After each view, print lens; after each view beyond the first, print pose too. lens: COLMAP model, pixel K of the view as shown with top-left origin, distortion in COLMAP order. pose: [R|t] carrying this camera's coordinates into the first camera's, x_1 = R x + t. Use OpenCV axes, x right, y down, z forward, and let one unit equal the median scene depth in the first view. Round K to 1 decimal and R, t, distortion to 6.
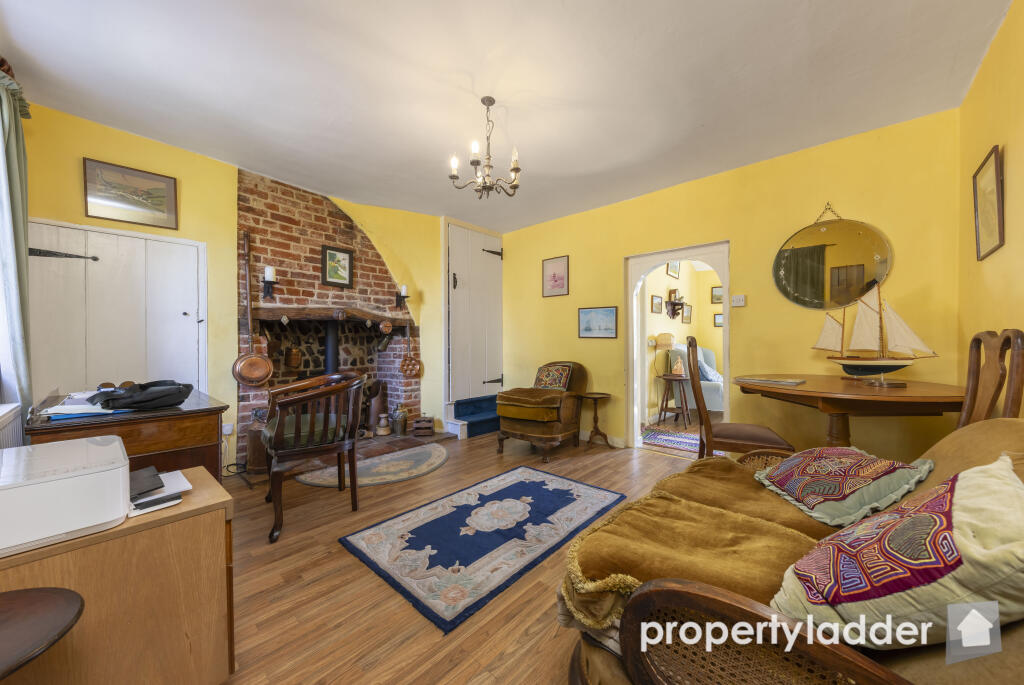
lens RADIAL K [[354.2, 0, 510.6], [0, 354.2, 342.4], [0, 0, 1]] dist [0.000470, -0.000007]
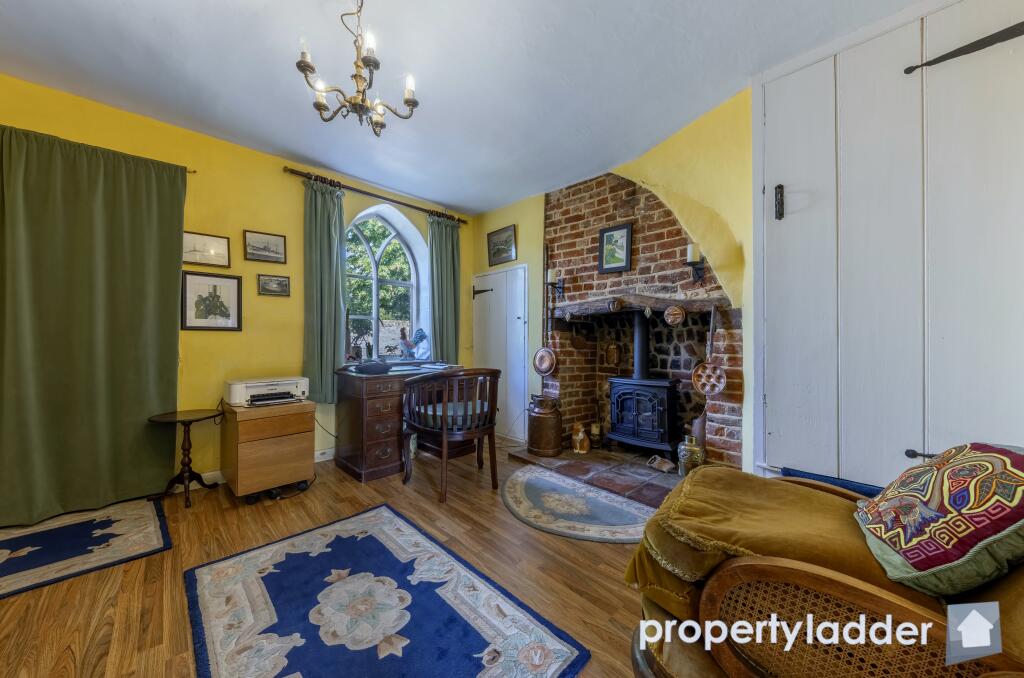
lens RADIAL K [[352.2, 0, 513.0], [0, 352.2, 339.3], [0, 0, 1]] dist [0.001350, -0.000469]
pose [[-0.044448, 0.000167, -0.999012, 0.372040], [-0.000987, 0.999999, 0.000211, 0.002719], [0.999011, 0.000995, -0.044448, 0.819729]]
